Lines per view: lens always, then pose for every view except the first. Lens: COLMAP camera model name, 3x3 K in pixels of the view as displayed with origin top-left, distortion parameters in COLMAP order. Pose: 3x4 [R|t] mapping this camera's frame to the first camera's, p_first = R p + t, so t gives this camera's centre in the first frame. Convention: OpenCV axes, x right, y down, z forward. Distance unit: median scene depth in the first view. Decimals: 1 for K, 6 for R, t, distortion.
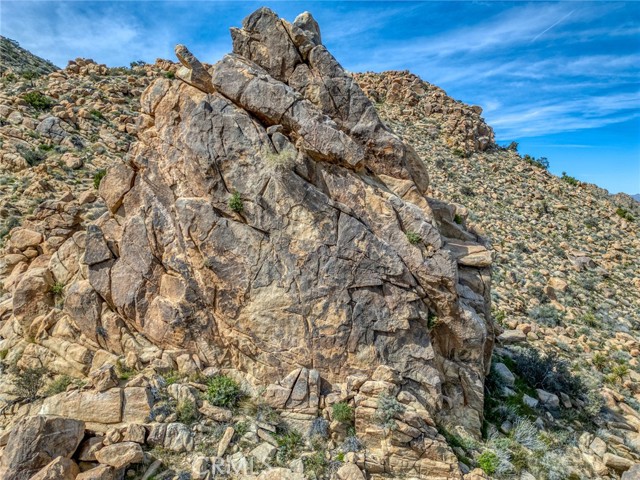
lens RADIAL K [[444.9, 0, 321.2], [0, 444.9, 238.6], [0, 0, 1]] dist [0.081810, -0.070844]
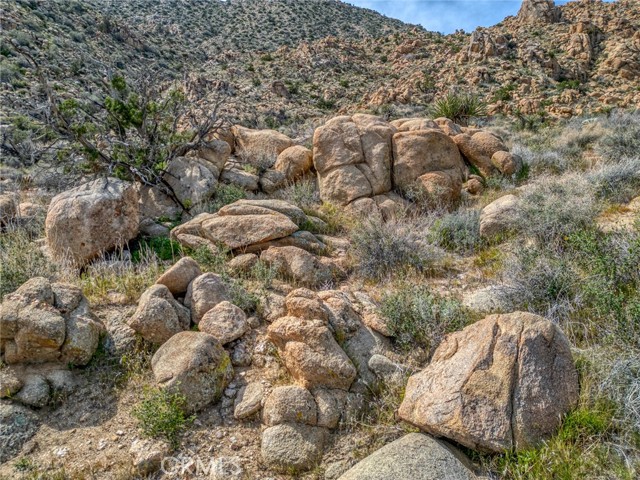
lens RADIAL K [[444.9, 0, 321.2], [0, 444.9, 238.6], [0, 0, 1]] dist [0.081810, -0.070844]
pose [[0.684705, 0.077758, -0.724660, 0.594448], [-0.055130, 0.996969, 0.054887, 0.638046], [0.726732, 0.002369, 0.686917, -1.275149]]
